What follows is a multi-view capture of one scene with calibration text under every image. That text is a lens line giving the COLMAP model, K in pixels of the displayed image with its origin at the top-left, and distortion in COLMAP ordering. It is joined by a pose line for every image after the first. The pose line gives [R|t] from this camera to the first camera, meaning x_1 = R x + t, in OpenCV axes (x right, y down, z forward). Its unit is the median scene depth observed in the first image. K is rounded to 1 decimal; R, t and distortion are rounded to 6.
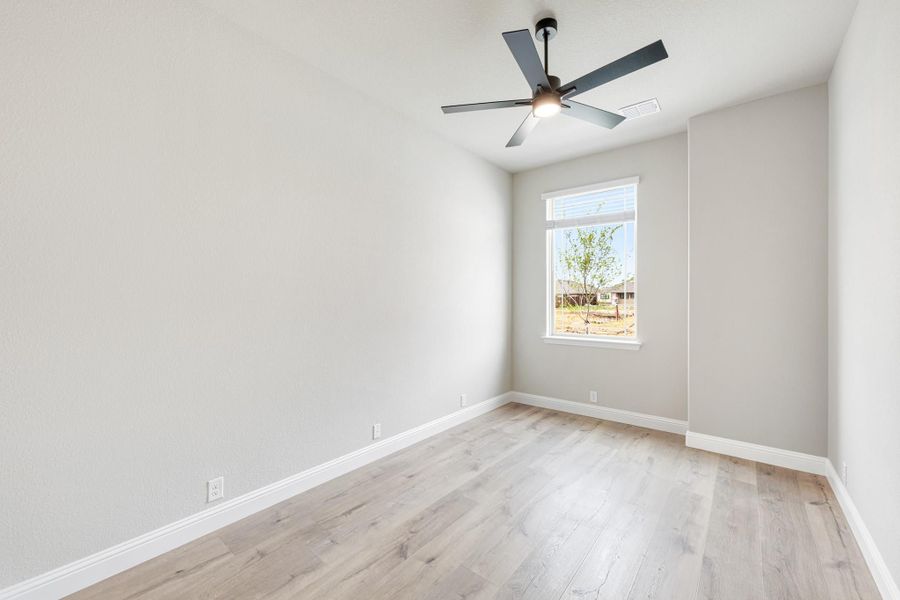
lens RADIAL K [[362.7, 0, 443.3], [0, 362.7, 303.8], [0, 0, 1]] dist [0.000865, 0.000050]
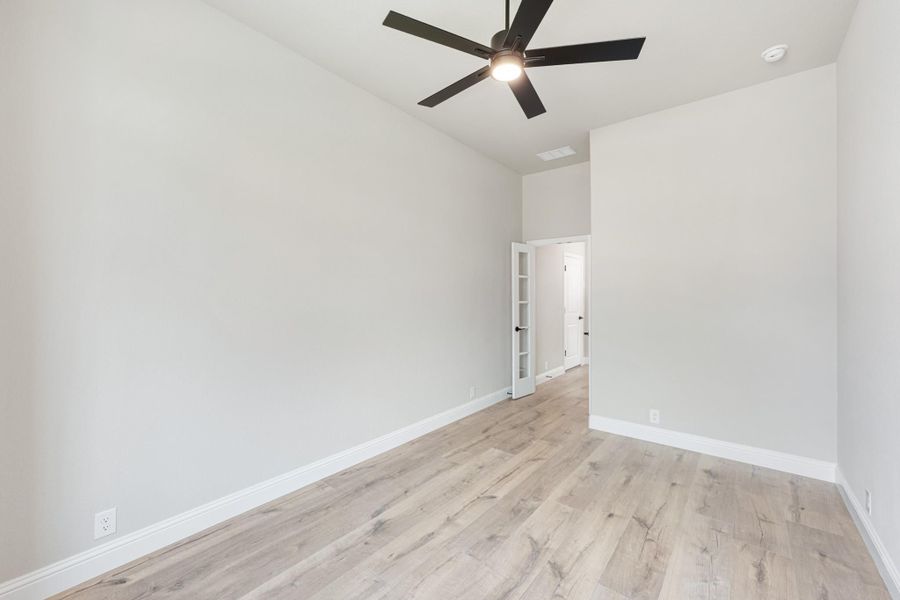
lens RADIAL K [[362.7, 0, 443.3], [0, 362.7, 303.8], [0, 0, 1]] dist [0.000865, 0.000050]
pose [[-0.999979, -0.003227, -0.005650, 0.467090], [-0.003440, 0.999266, 0.038159, -0.017893], [0.005523, 0.038177, -0.999256, 1.943985]]
